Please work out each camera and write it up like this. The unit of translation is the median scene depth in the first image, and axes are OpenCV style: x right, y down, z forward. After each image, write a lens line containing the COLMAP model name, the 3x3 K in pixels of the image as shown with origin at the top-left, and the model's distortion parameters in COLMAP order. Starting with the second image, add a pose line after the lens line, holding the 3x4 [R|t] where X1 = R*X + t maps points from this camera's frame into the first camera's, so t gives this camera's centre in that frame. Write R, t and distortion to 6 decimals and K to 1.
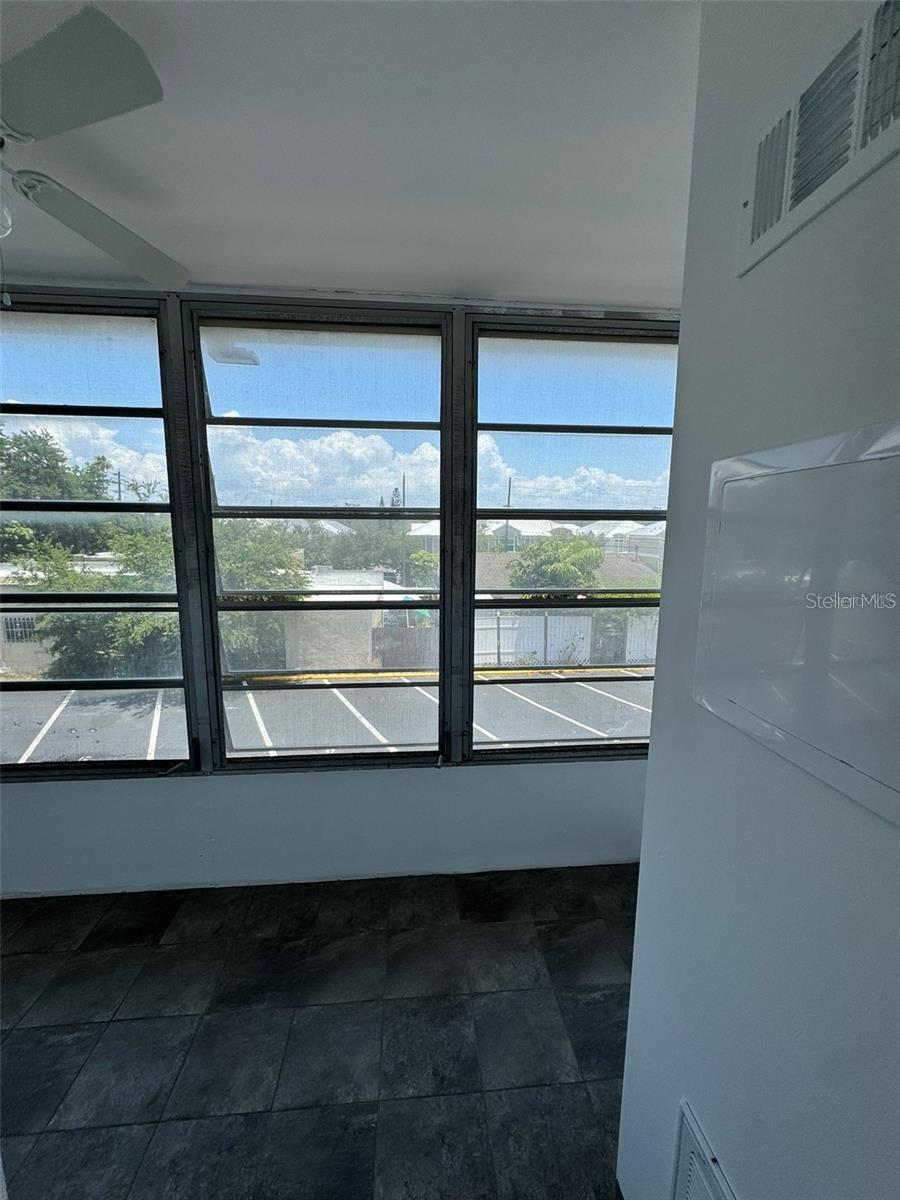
lens RADIAL K [[479.2, 0, 448.4], [0, 479.2, 599.4], [0, 0, 1]] dist [-0.002141, 0.000739]
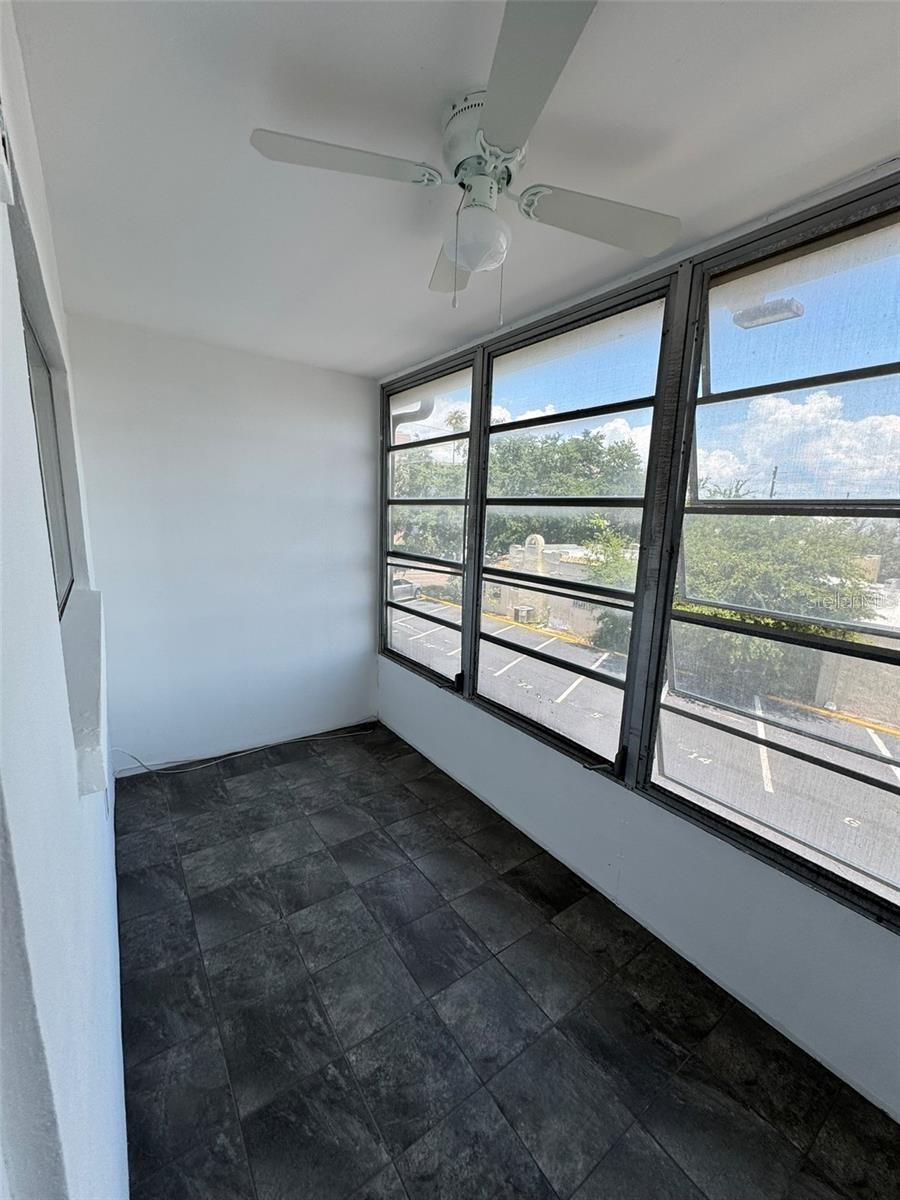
lens RADIAL K [[479.2, 0, 448.4], [0, 479.2, 599.4], [0, 0, 1]] dist [-0.002141, 0.000739]
pose [[0.512535, 0.162482, -0.843153, 0.045802], [-0.154359, 0.983372, 0.095671, -0.033165], [0.844678, 0.081114, 0.529093, 0.184506]]
